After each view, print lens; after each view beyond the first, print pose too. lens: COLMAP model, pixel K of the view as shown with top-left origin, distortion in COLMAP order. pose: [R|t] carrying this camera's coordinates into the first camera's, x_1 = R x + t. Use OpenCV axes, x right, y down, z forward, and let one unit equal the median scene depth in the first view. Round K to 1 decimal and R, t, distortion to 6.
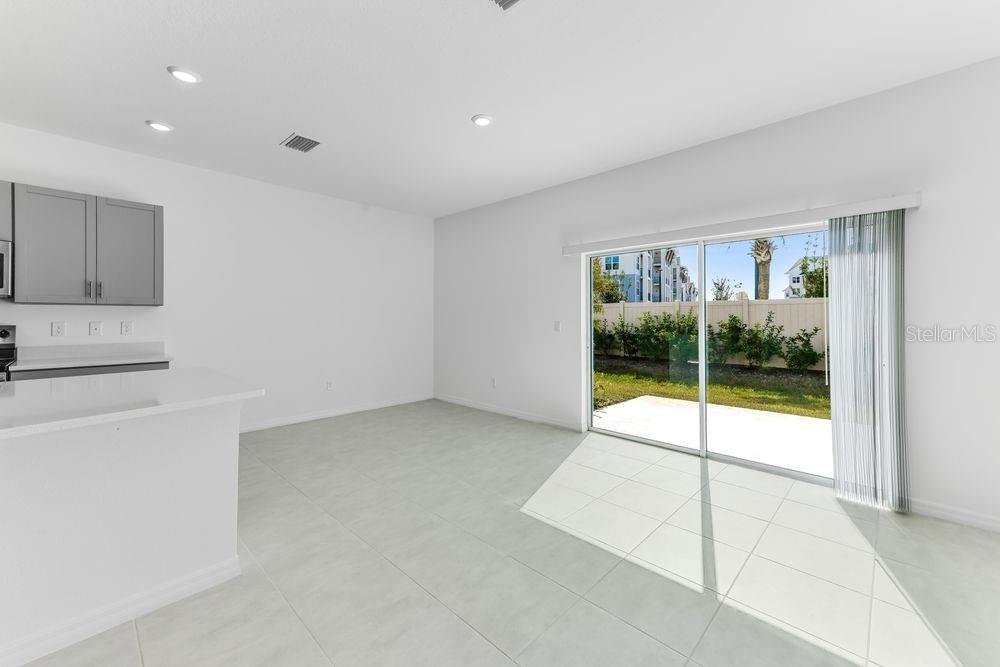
lens RADIAL K [[401.3, 0, 499.7], [0, 401.3, 316.4], [0, 0, 1]] dist [0.011365, -0.000088]
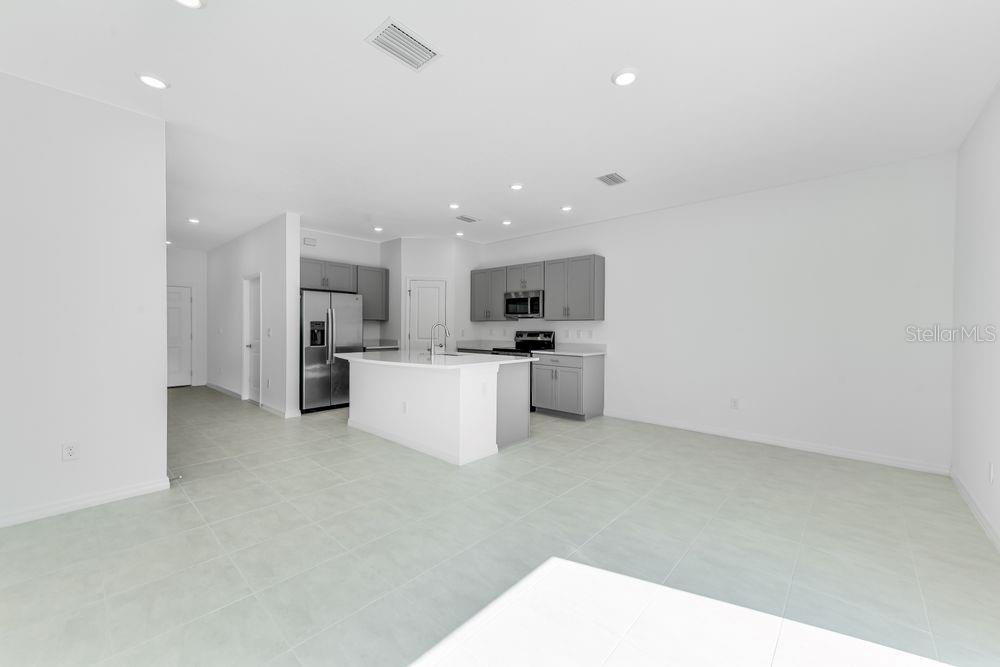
lens RADIAL K [[390.5, 0, 505.3], [0, 390.5, 331.8], [0, 0, 1]] dist [0.013232, -0.000026]
pose [[0.028602, 0.012388, -0.999514, 0.478506], [-0.004697, 0.999914, 0.012258, 0.001457], [0.999580, 0.004344, 0.028658, 0.485631]]
